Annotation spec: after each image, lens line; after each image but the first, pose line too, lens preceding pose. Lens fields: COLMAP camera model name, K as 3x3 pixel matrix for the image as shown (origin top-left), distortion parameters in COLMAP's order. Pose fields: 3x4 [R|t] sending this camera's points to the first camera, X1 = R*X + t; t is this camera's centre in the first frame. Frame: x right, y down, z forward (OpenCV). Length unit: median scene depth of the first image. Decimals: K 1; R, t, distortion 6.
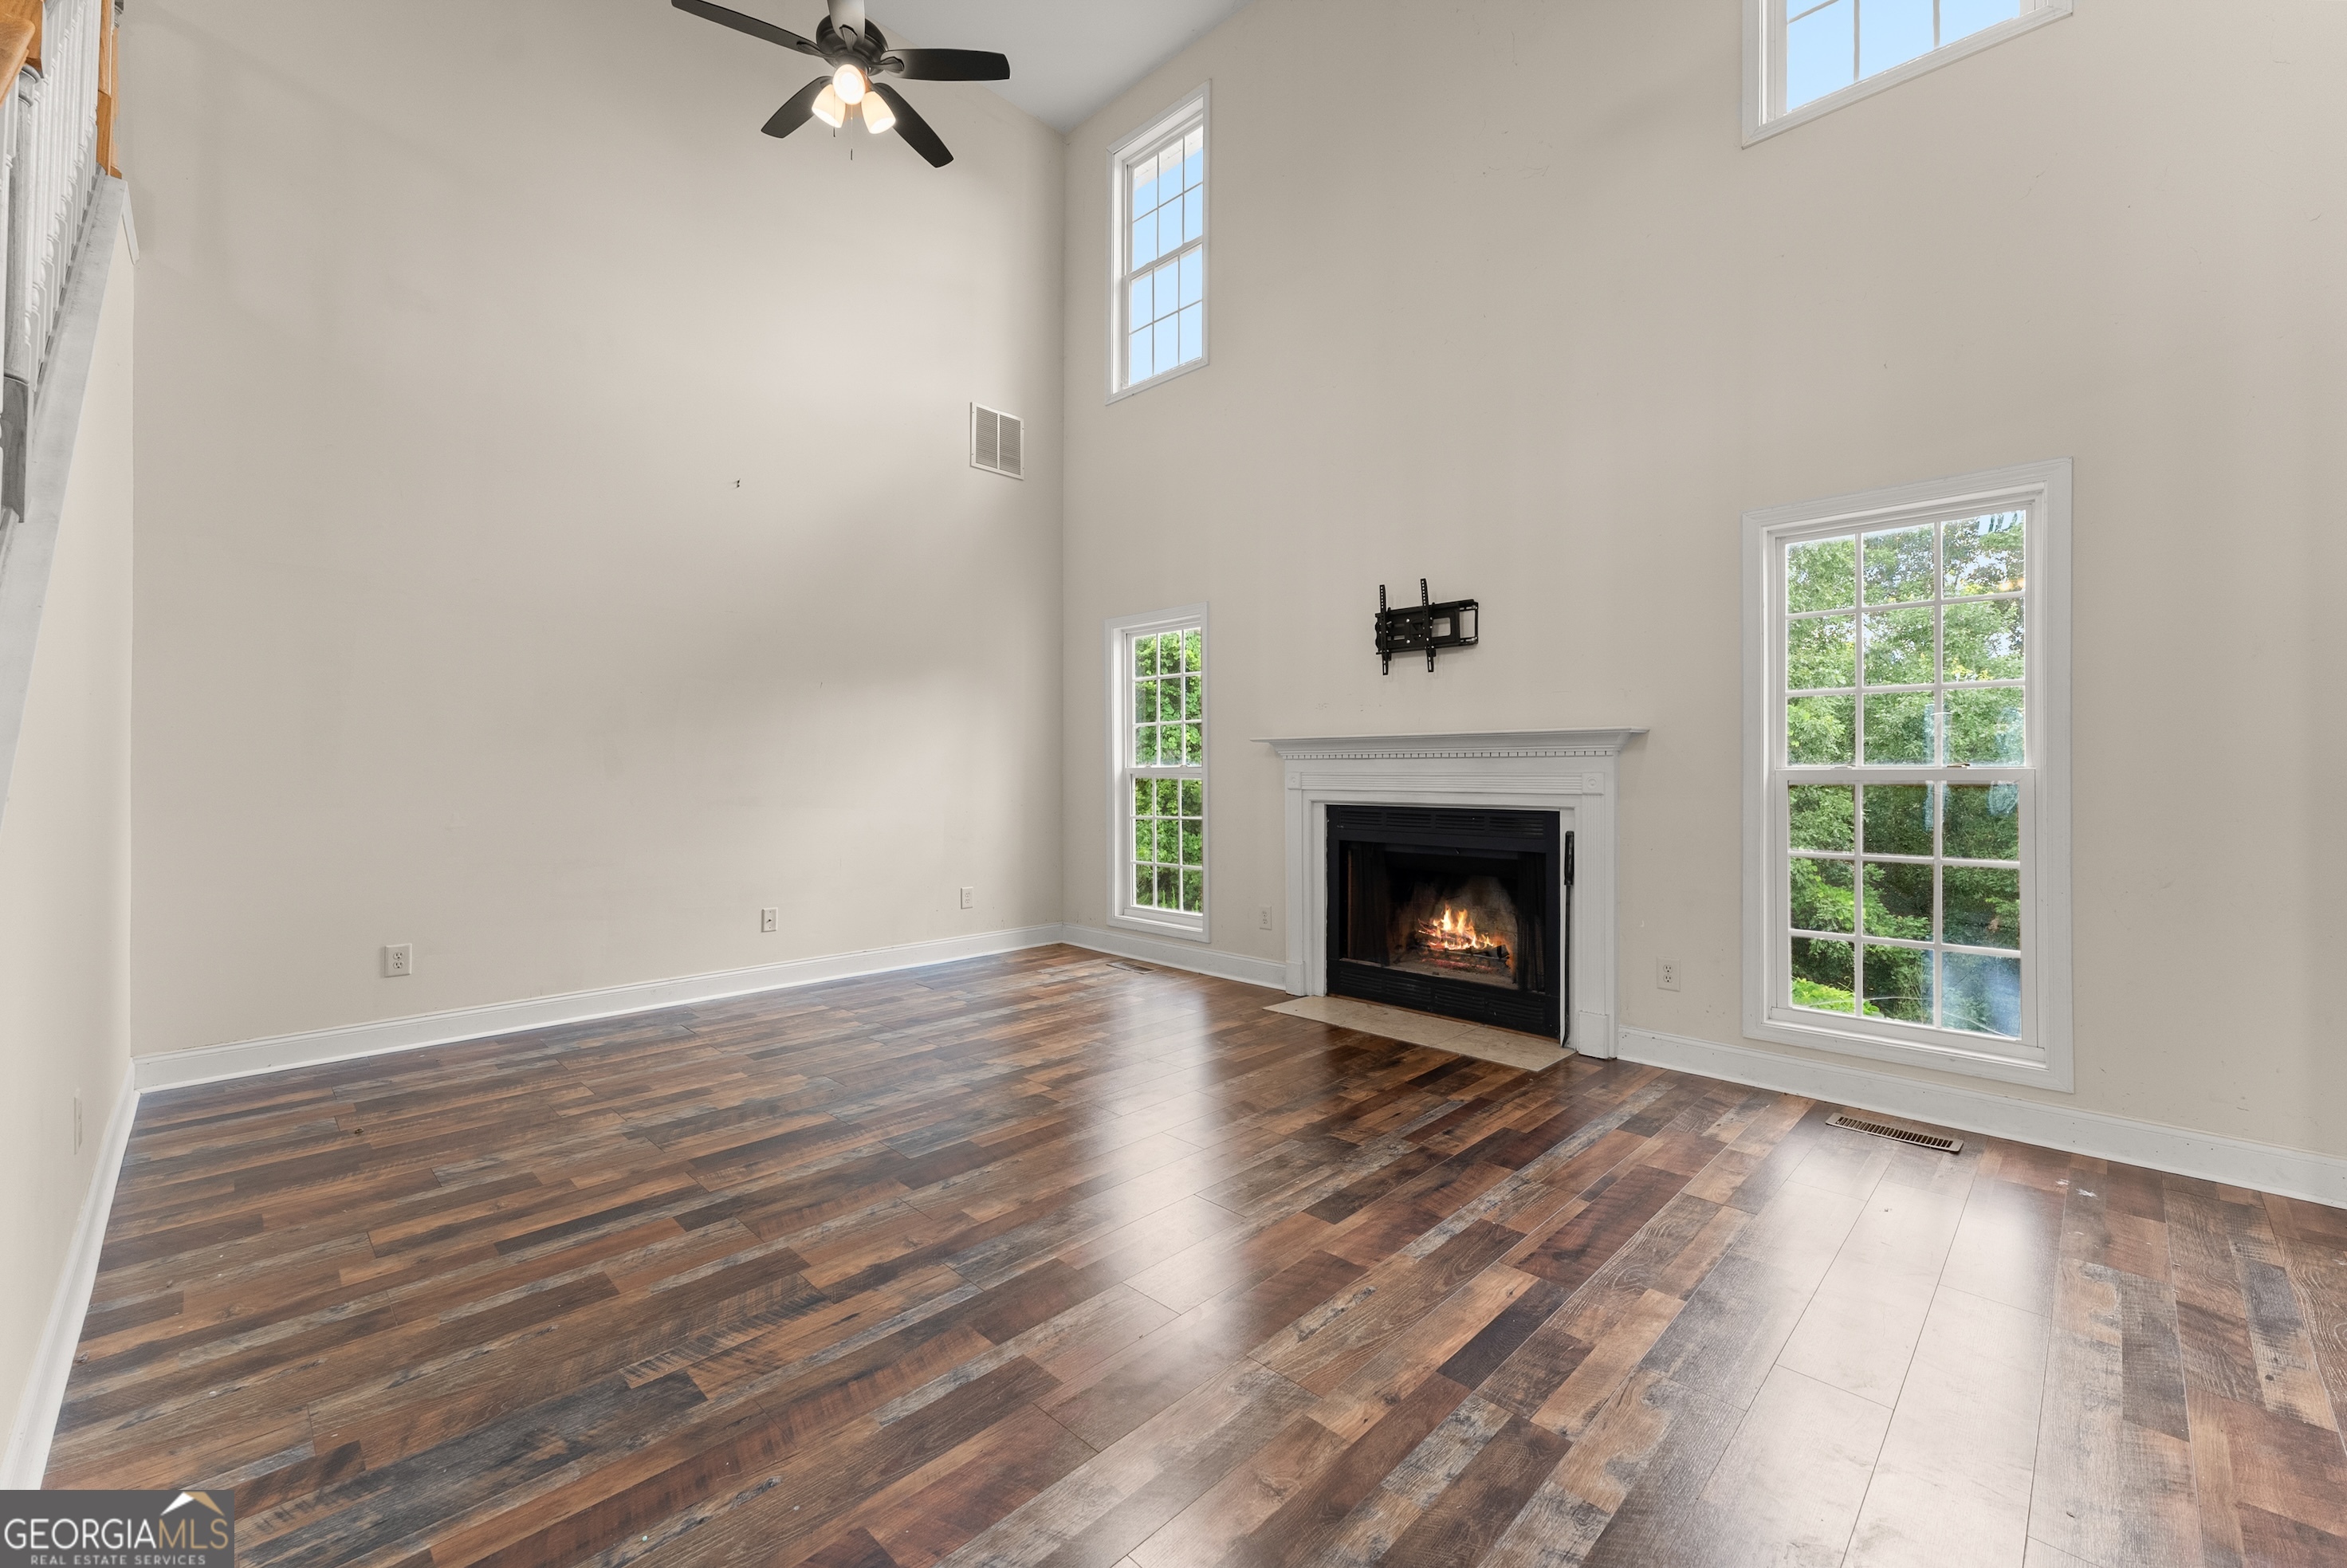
lens RADIAL K [[957.8, 0, 1172.0], [0, 957.8, 760.8], [0, 0, 1]] dist [0.004021, -0.000379]
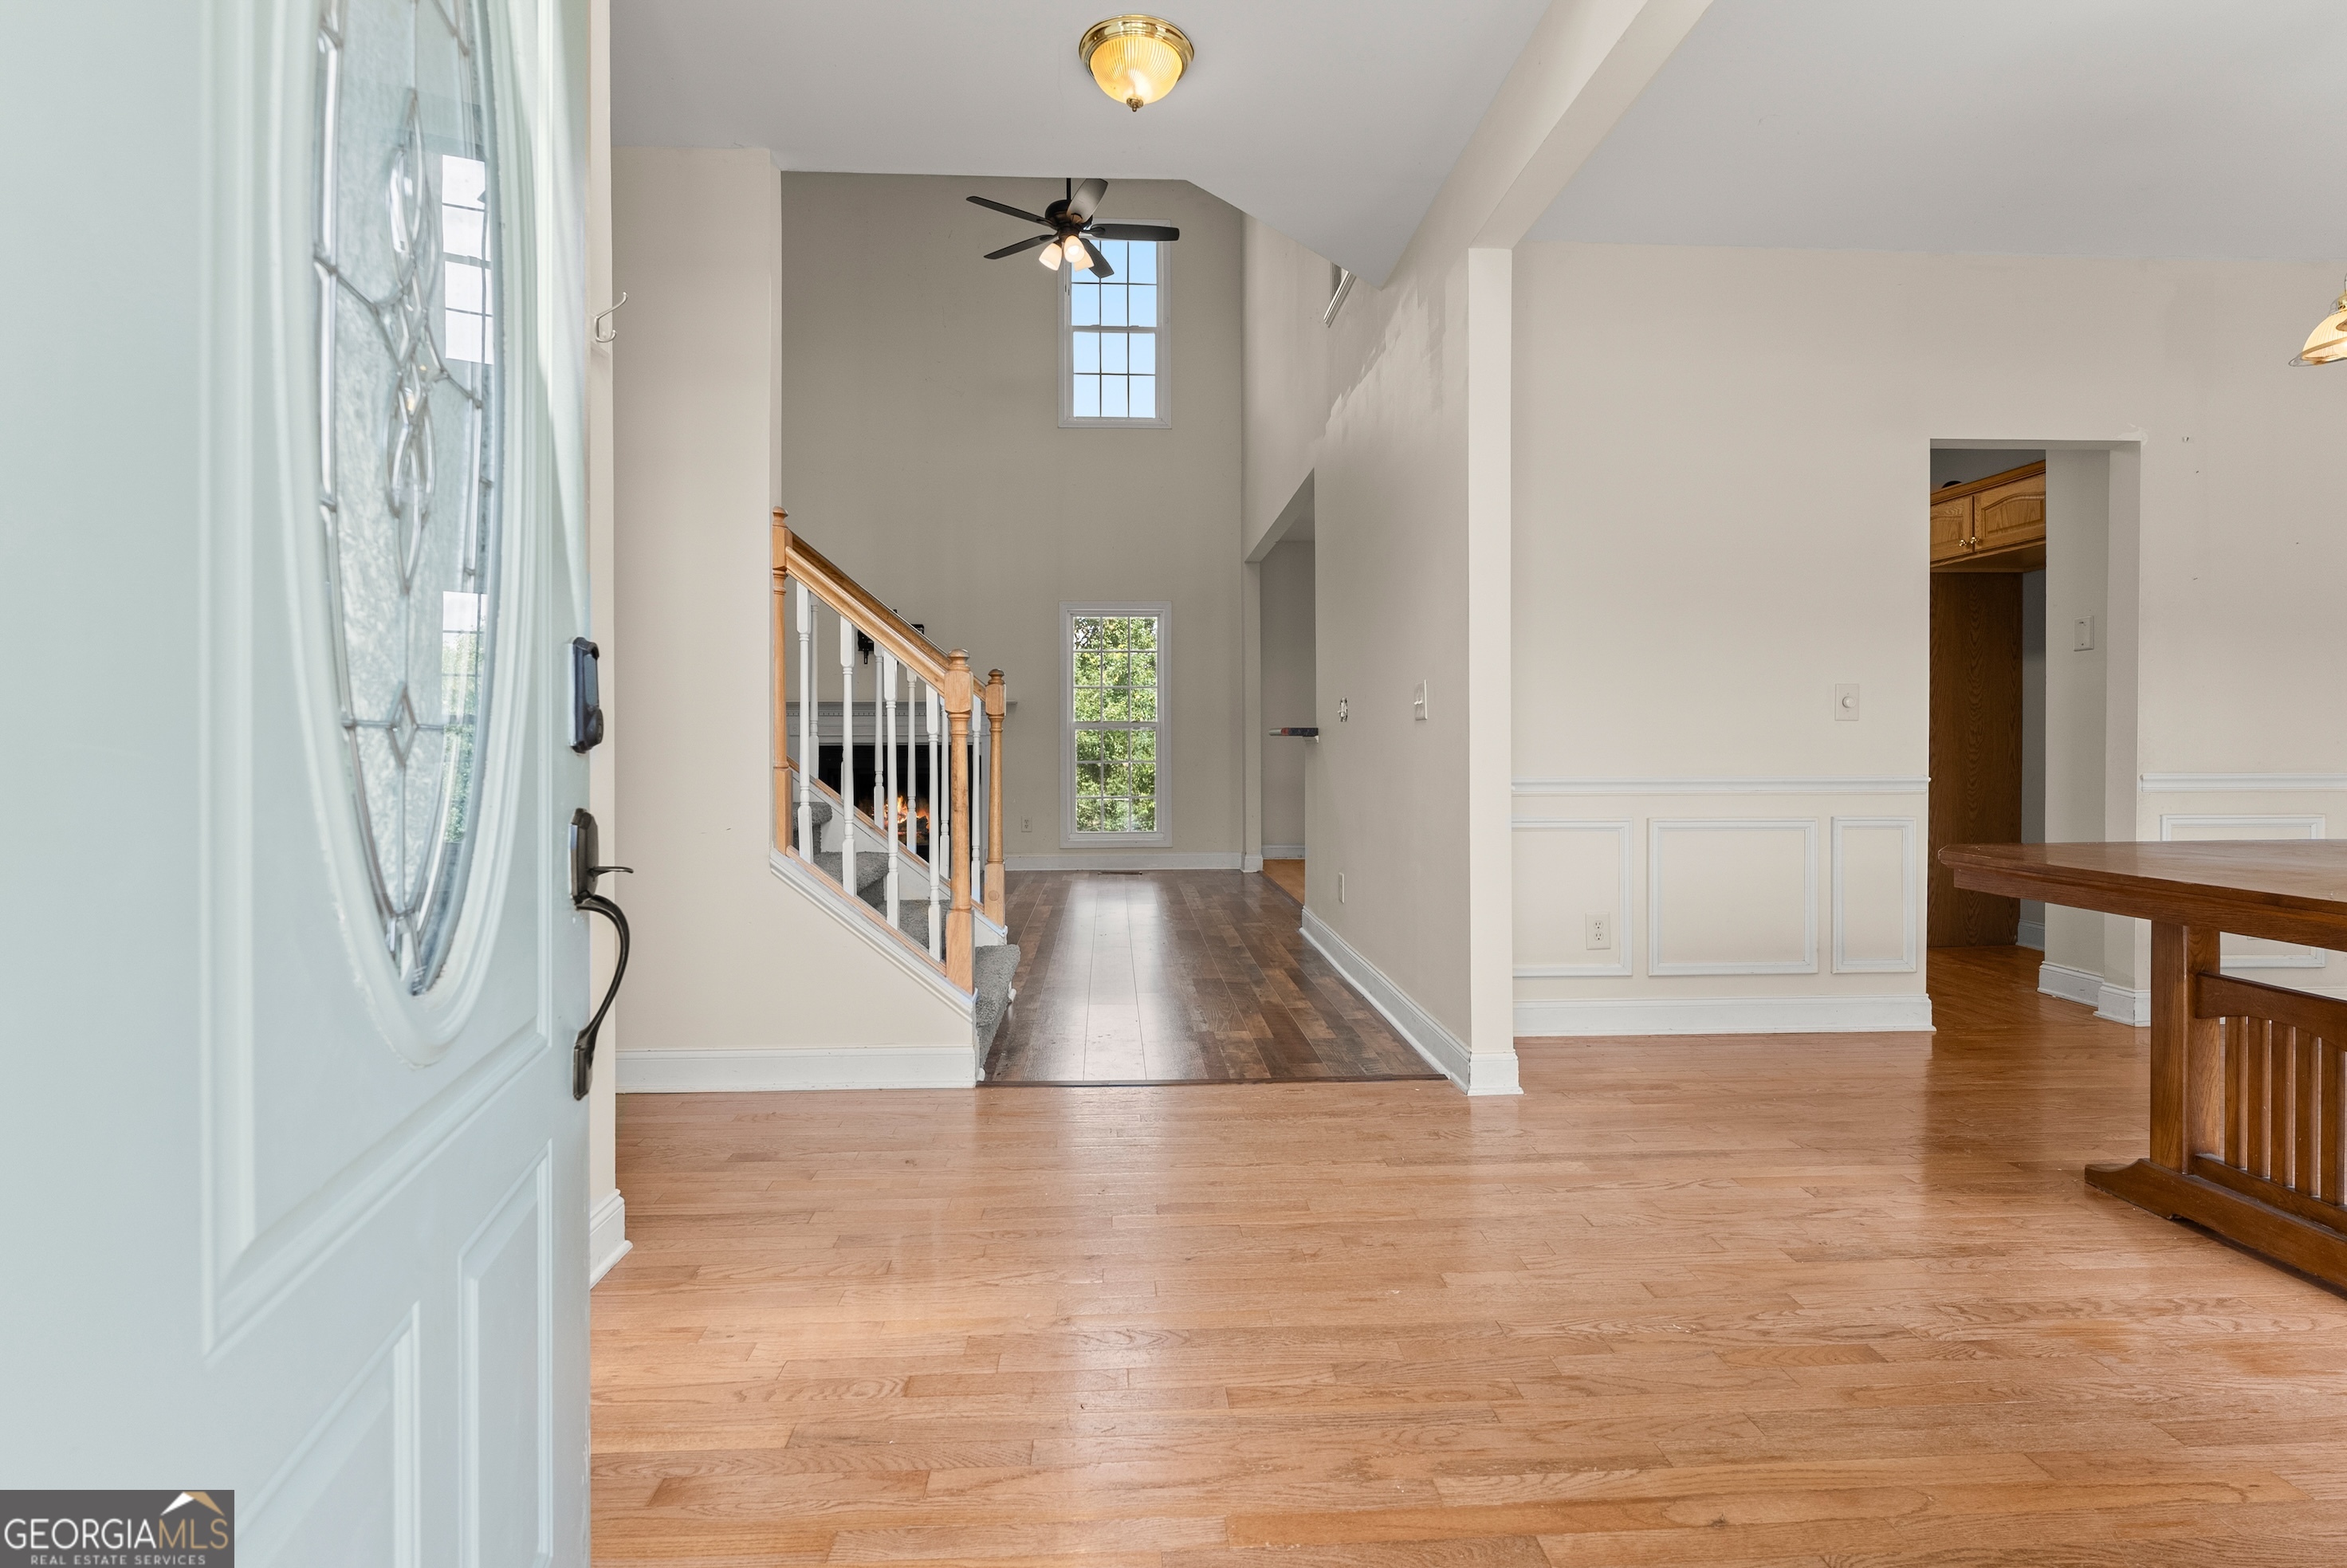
lens RADIAL K [[1075.7, 0, 1173.9], [0, 1075.7, 738.5], [0, 0, 1]] dist [0.011923, 0.000385]
pose [[0.677061, -0.004700, 0.735912, -0.783764], [-0.004004, 0.999941, 0.010071, 0.016624], [-0.735916, -0.009766, 0.677003, -0.638064]]
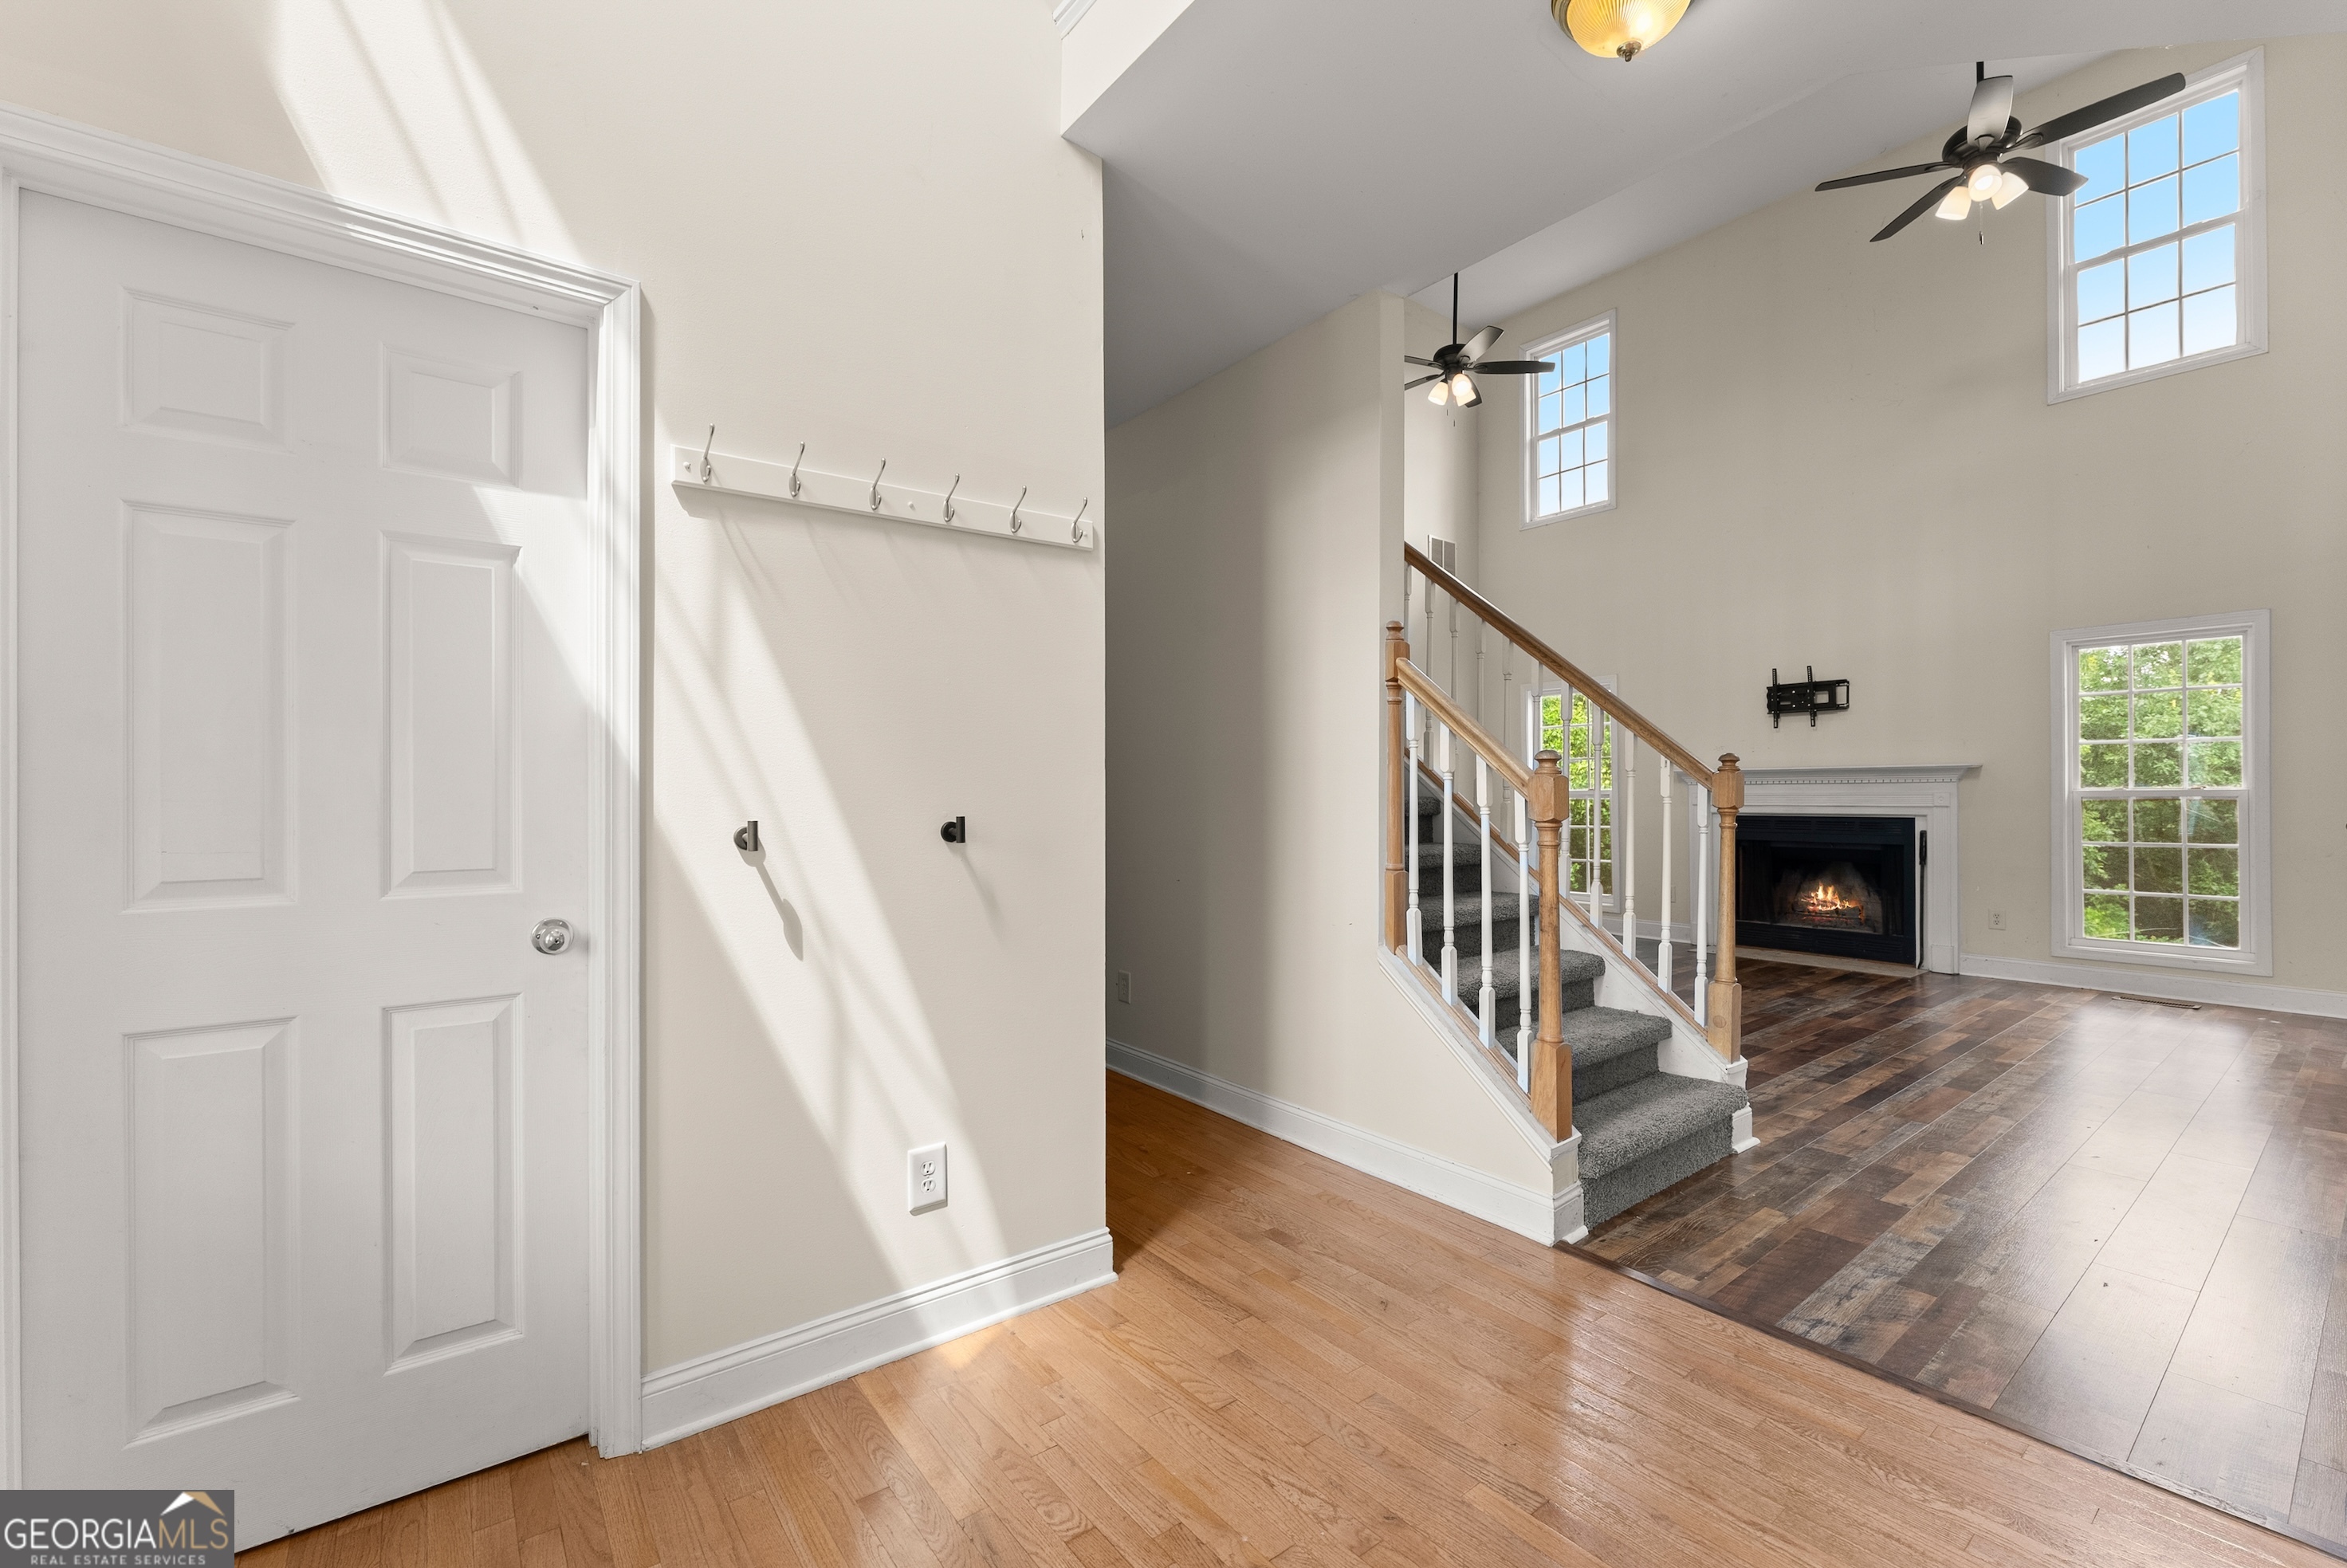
lens RADIAL K [[980.1, 0, 1192.9], [0, 980.1, 787.9], [0, 0, 1]] dist [-0.001220, -0.000401]
pose [[0.992439, -0.008429, -0.122452, -0.511157], [0.009379, 0.999930, 0.007190, -0.016402], [0.122383, -0.008285, 0.992448, -0.652057]]
